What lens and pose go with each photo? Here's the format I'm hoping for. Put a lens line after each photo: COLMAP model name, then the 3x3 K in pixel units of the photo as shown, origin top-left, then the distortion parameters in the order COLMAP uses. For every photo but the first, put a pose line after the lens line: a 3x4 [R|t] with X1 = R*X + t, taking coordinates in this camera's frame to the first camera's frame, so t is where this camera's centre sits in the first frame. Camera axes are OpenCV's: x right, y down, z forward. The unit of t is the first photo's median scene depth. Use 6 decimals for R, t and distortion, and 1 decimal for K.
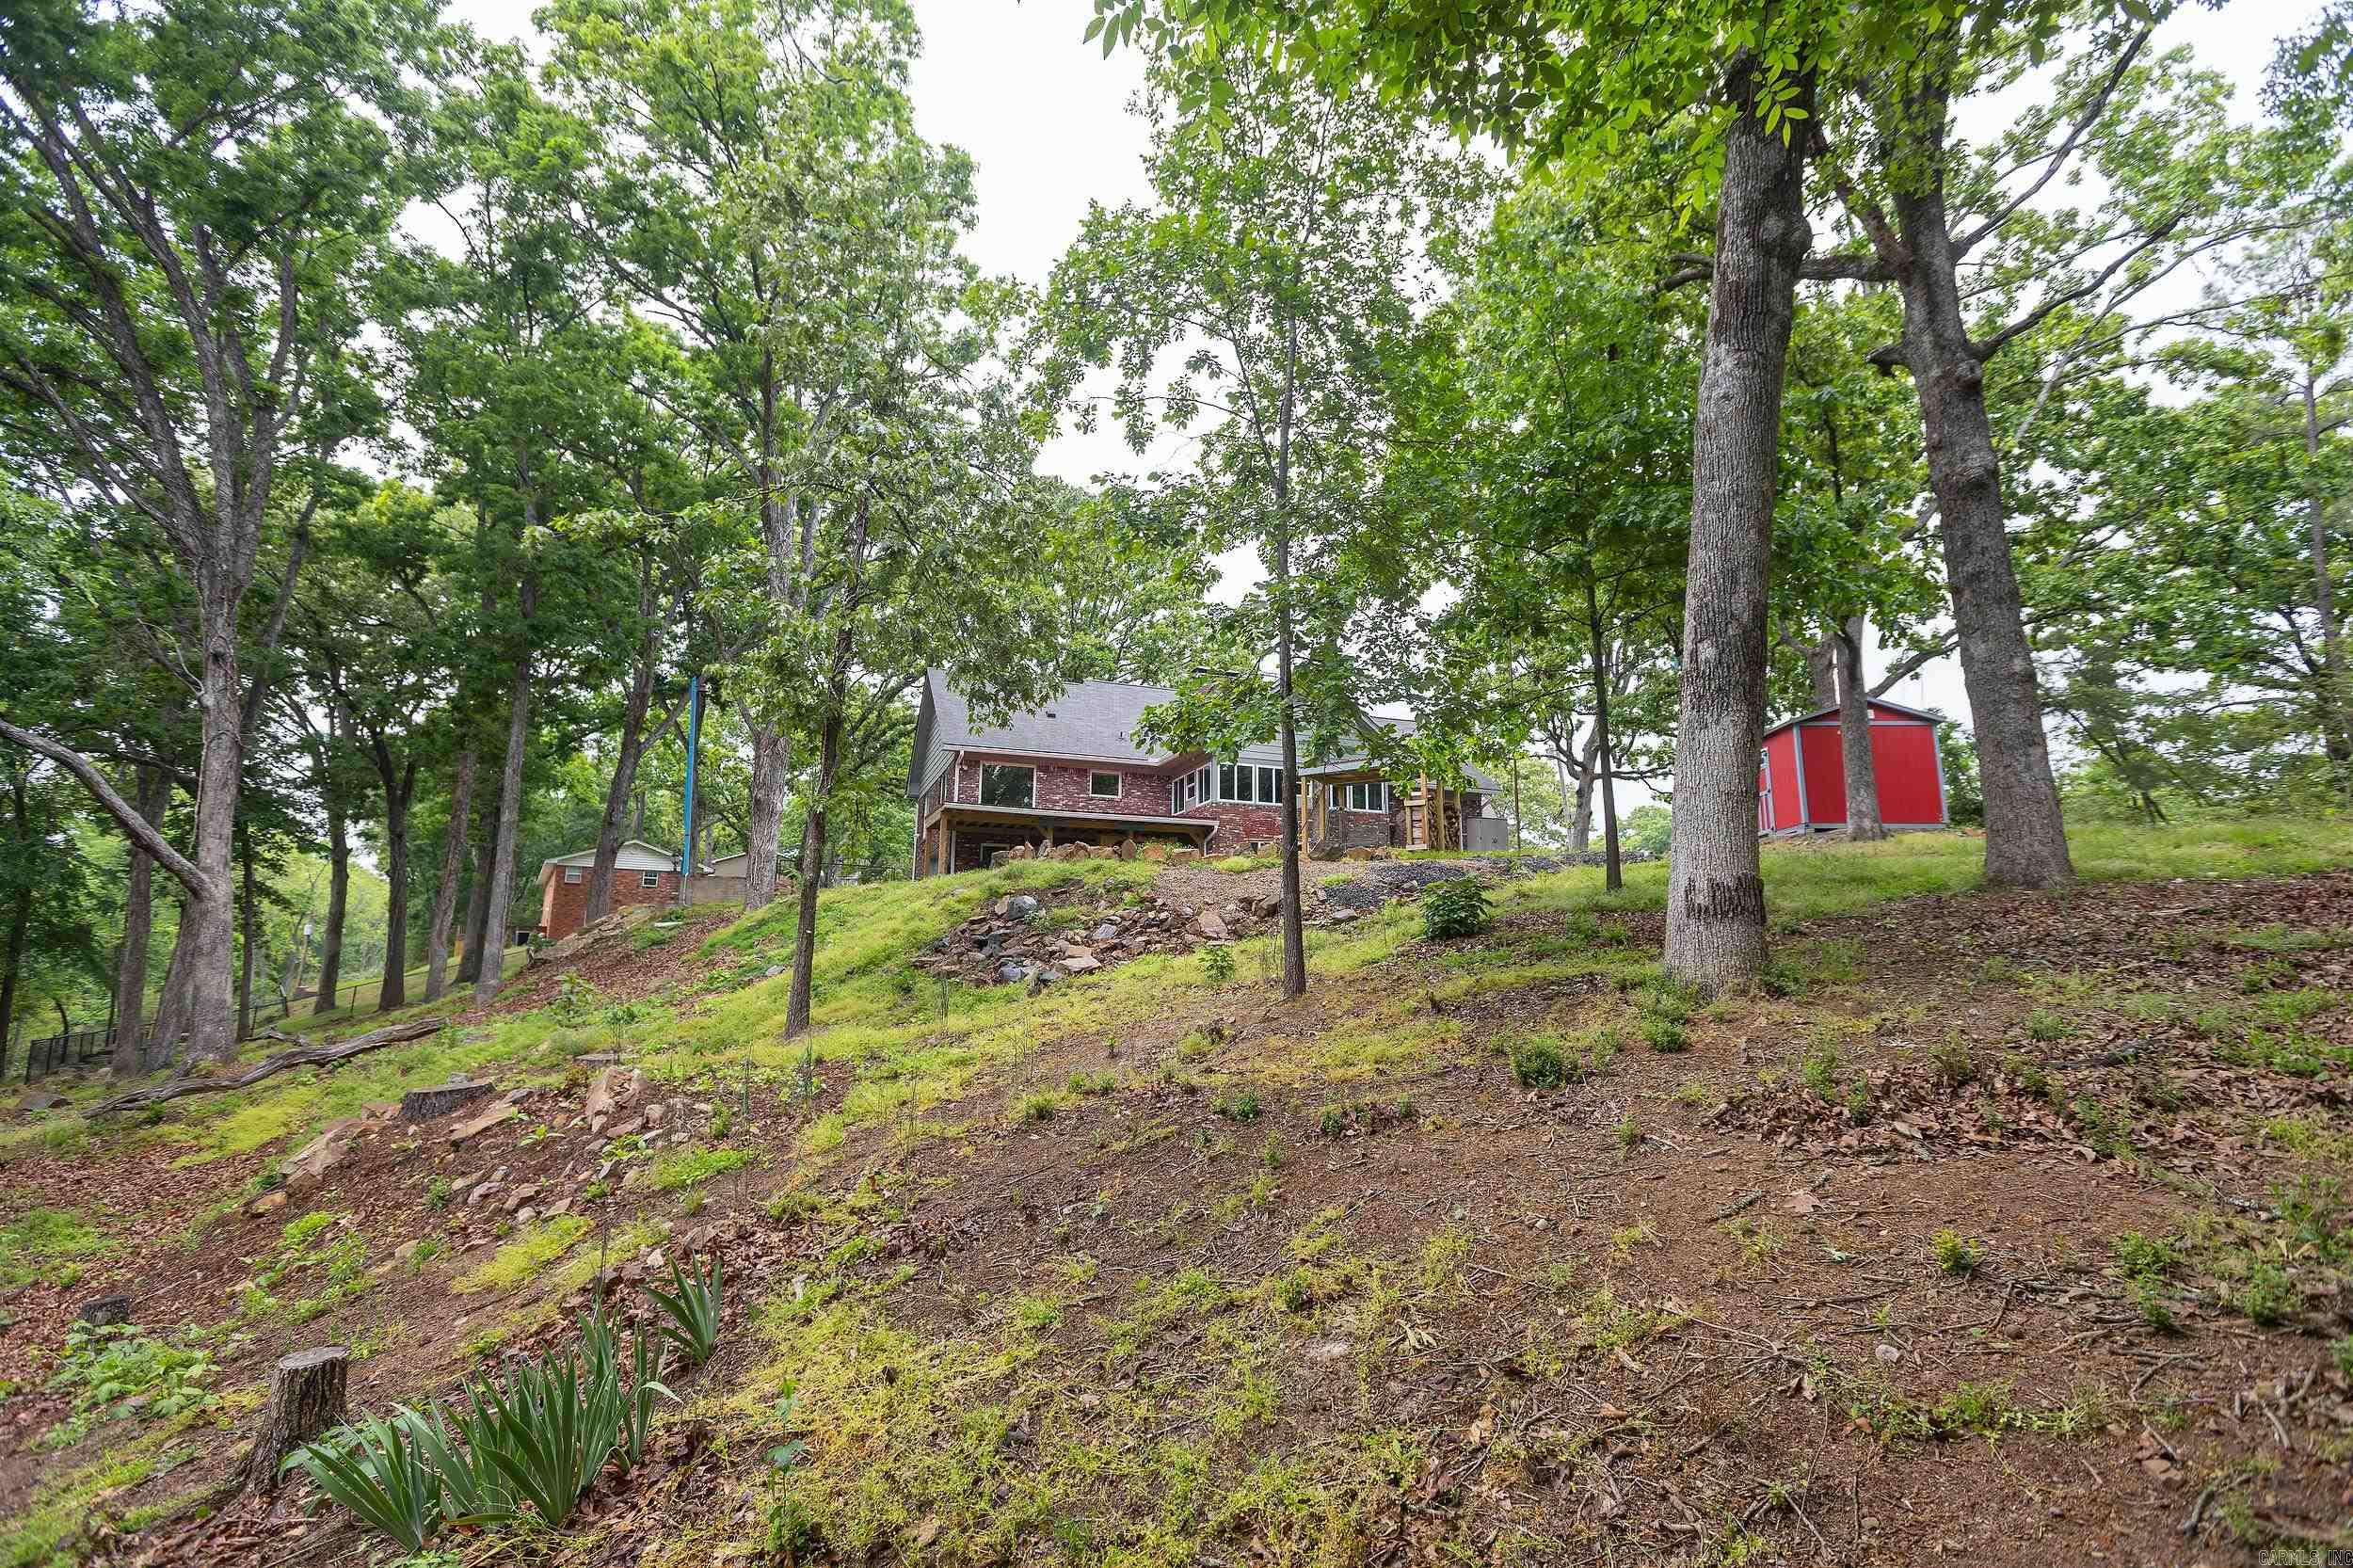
lens RADIAL K [[1041.2, 0, 1176.9], [0, 1041.2, 781.9], [0, 0, 1]] dist [0.000811, -0.000756]
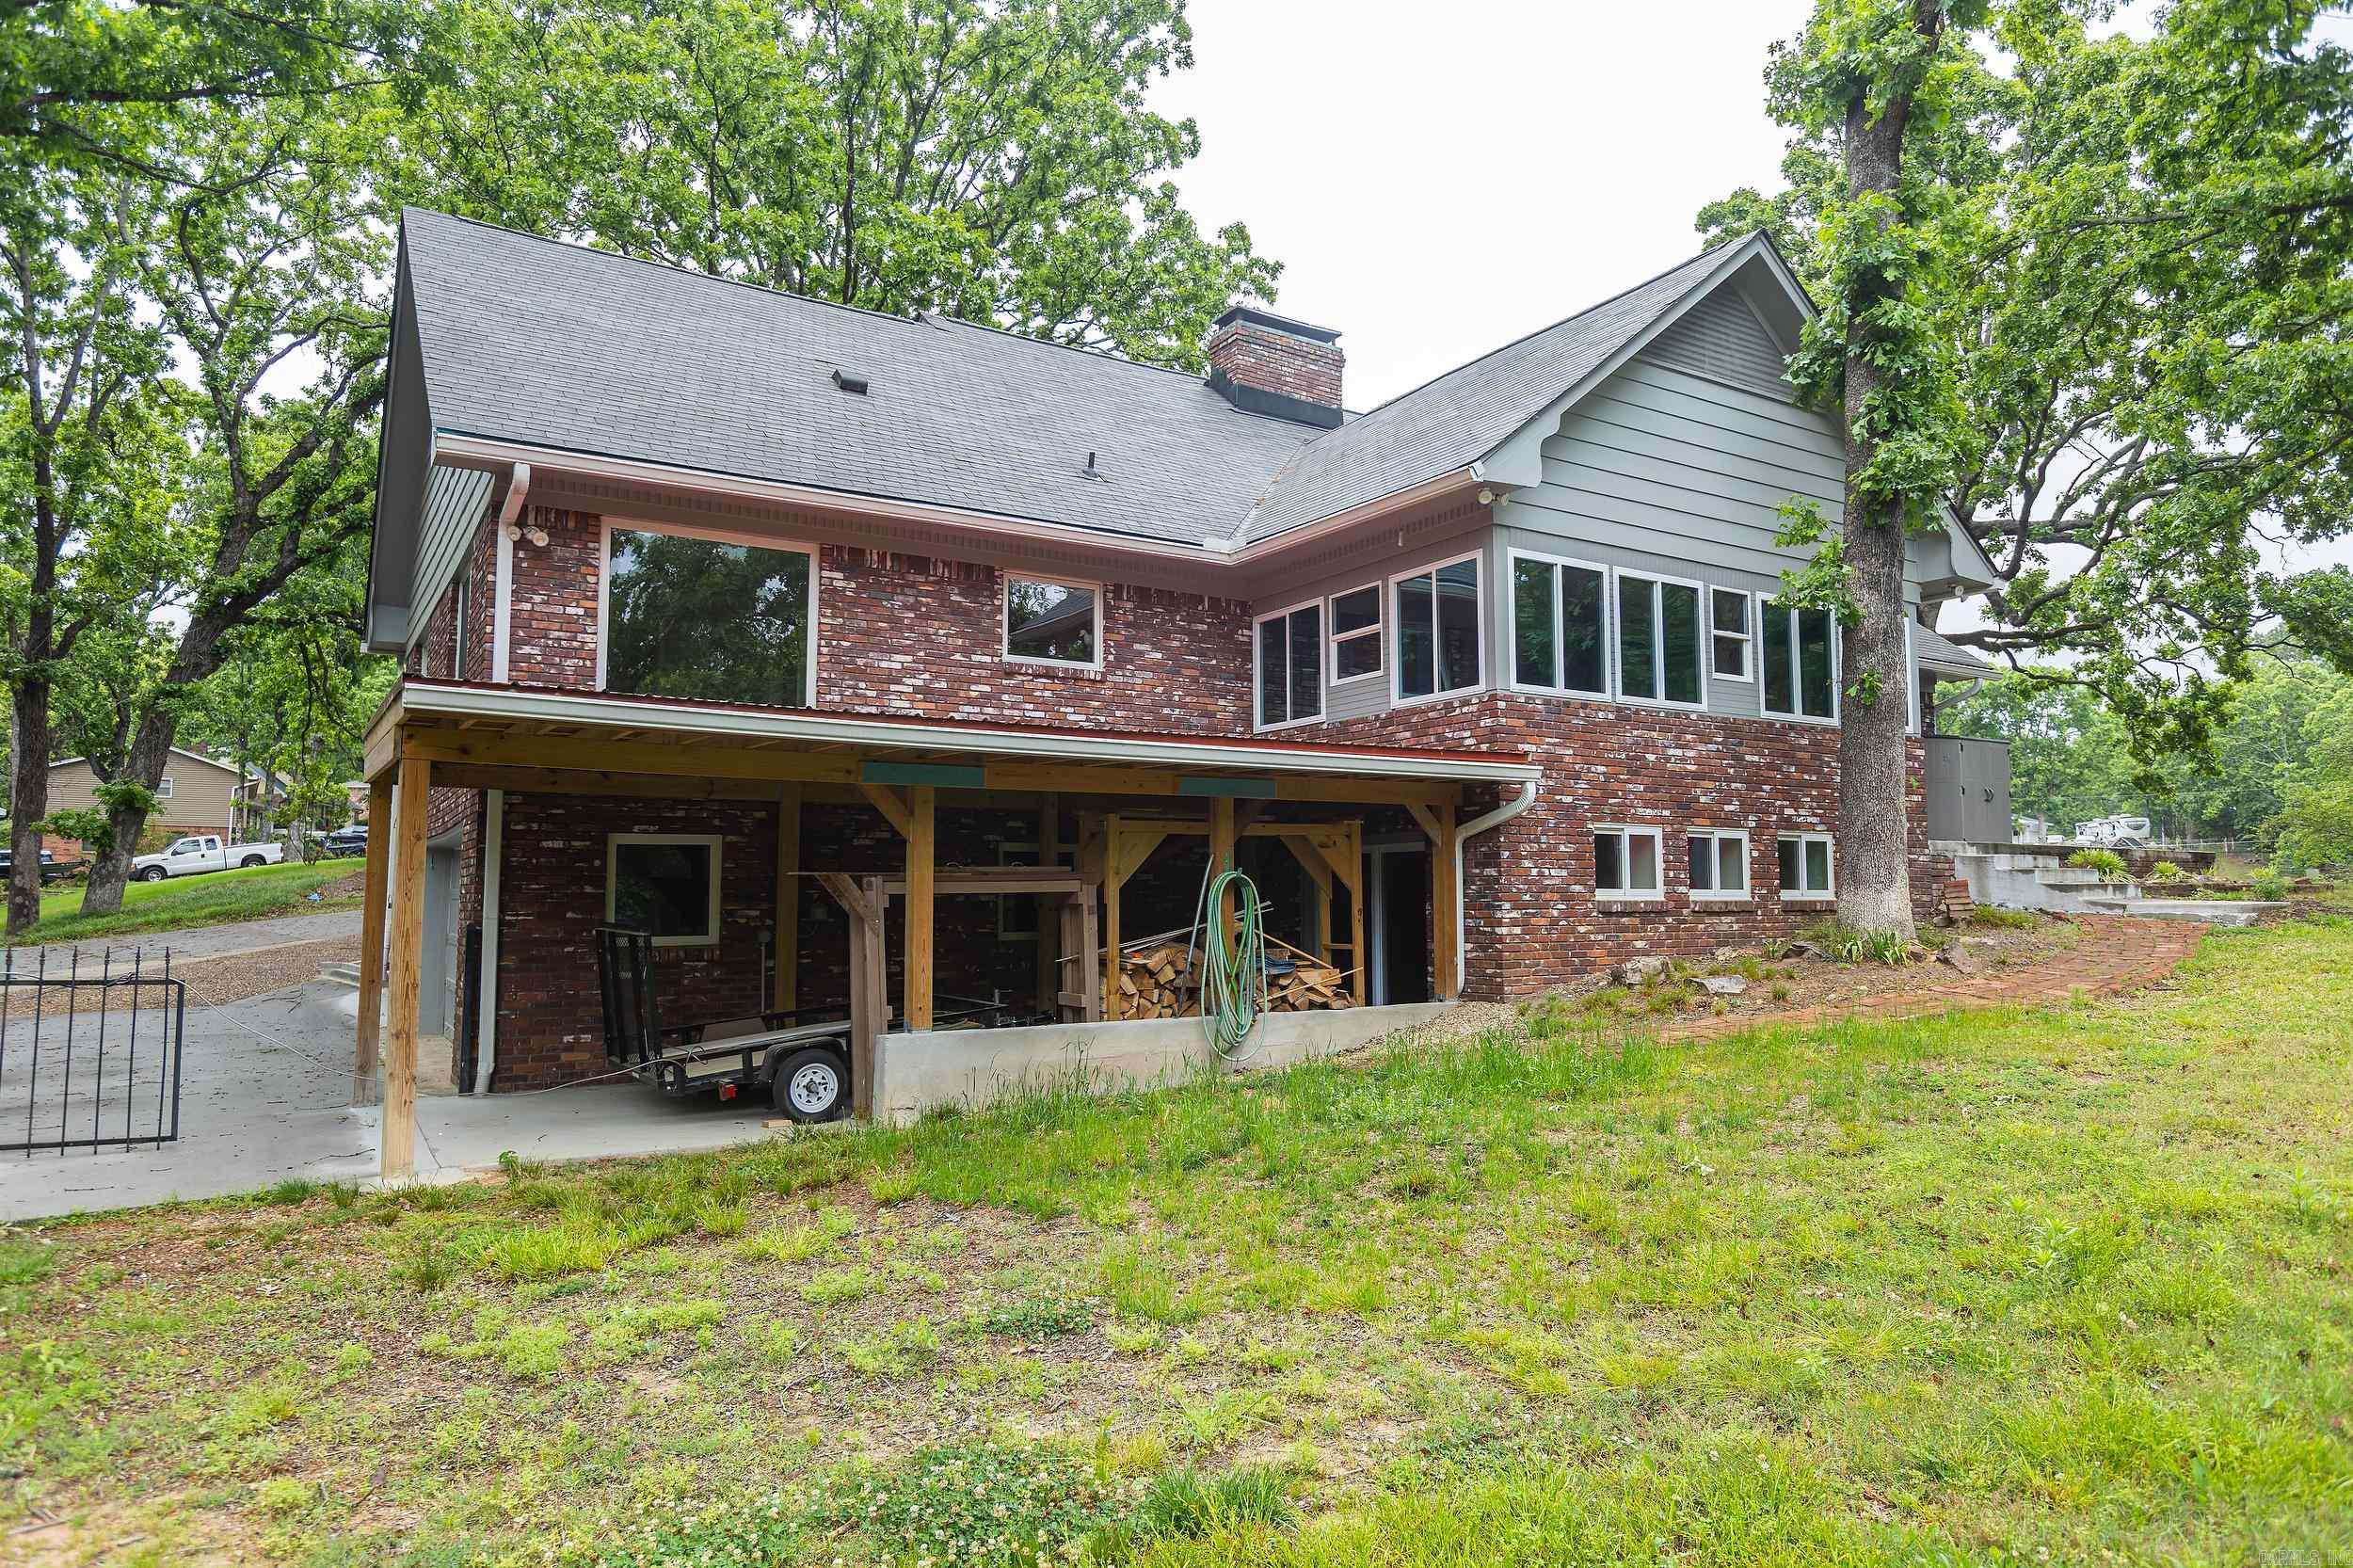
lens RADIAL K [[1393.8, 0, 1162.5], [0, 1393.8, 779.9], [0, 0, 1]] dist [0.001300, -0.000986]
pose [[0.983725, 0.007317, 0.179533, -0.116204], [-0.025075, 0.994984, 0.096844, 0.008232], [-0.177924, -0.099769, 0.978974, 0.642193]]
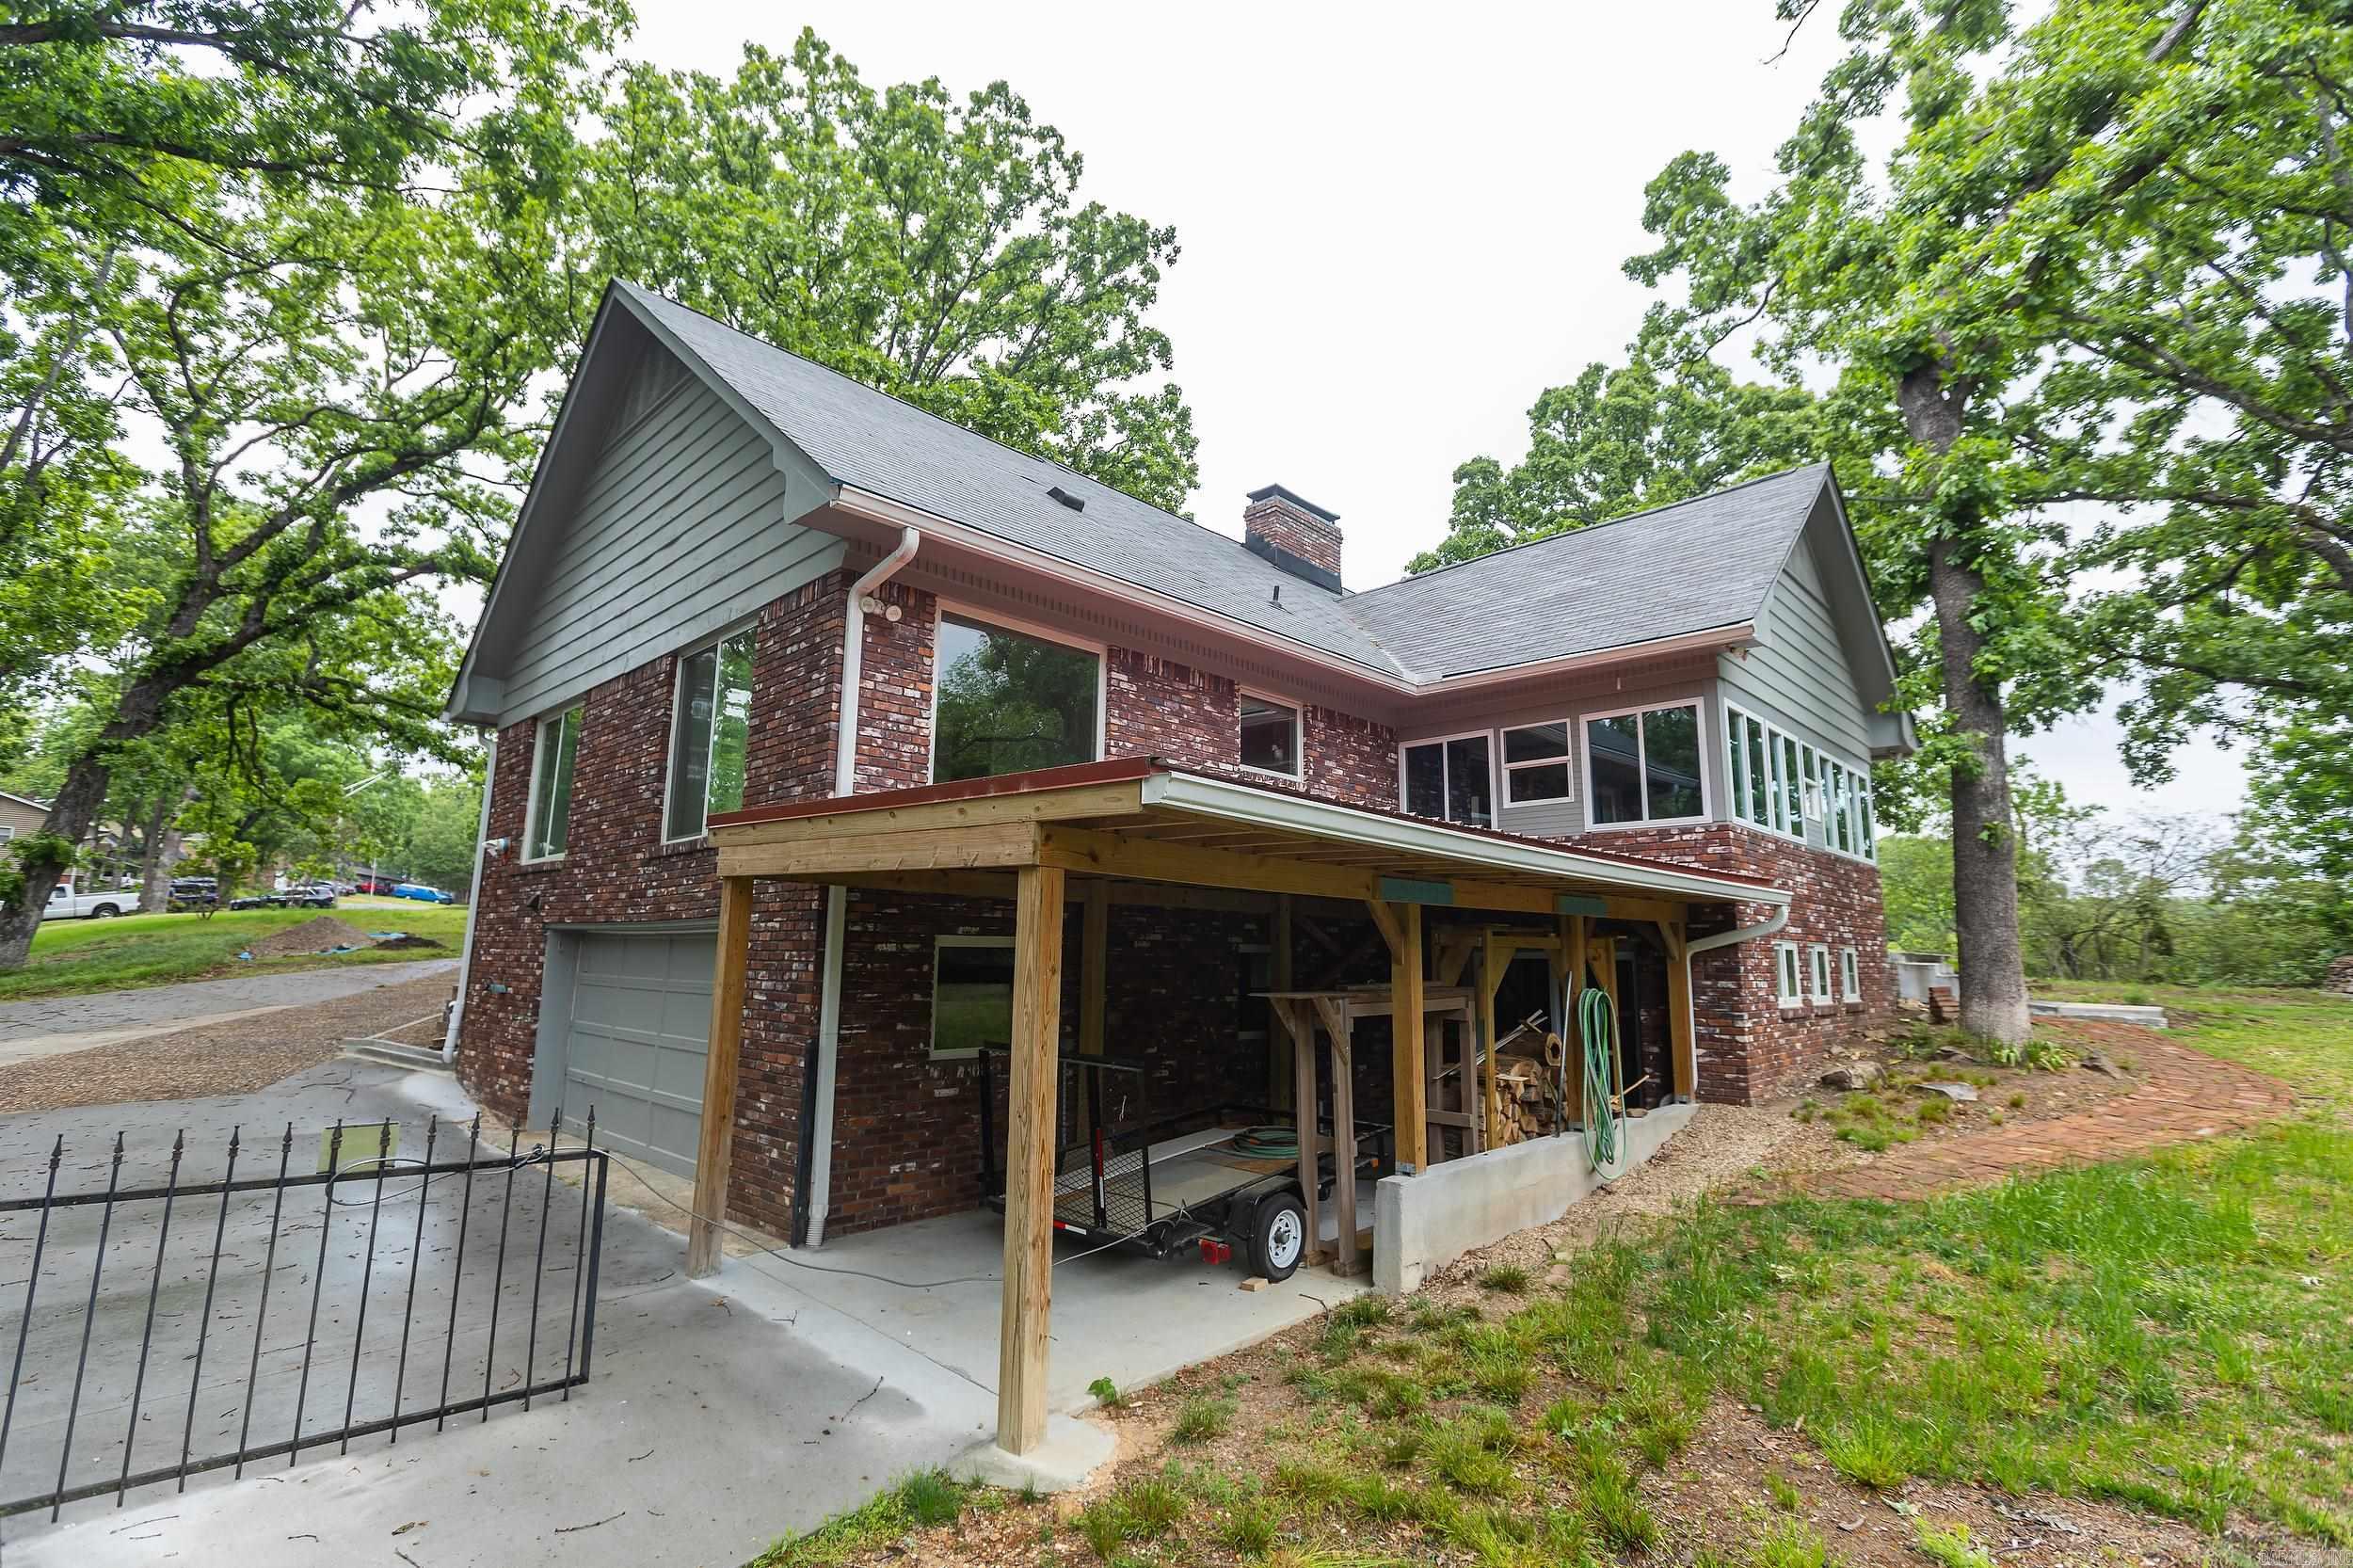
lens RADIAL K [[1041.2, 0, 1138.9], [0, 1041.2, 775.5], [0, 0, 1]] dist [0.000811, -0.000756]
pose [[0.916144, 0.074495, 0.393866, -0.245824], [-0.081763, 0.996650, 0.001679, 0.018132], [-0.392422, -0.033742, 0.919166, 0.771166]]
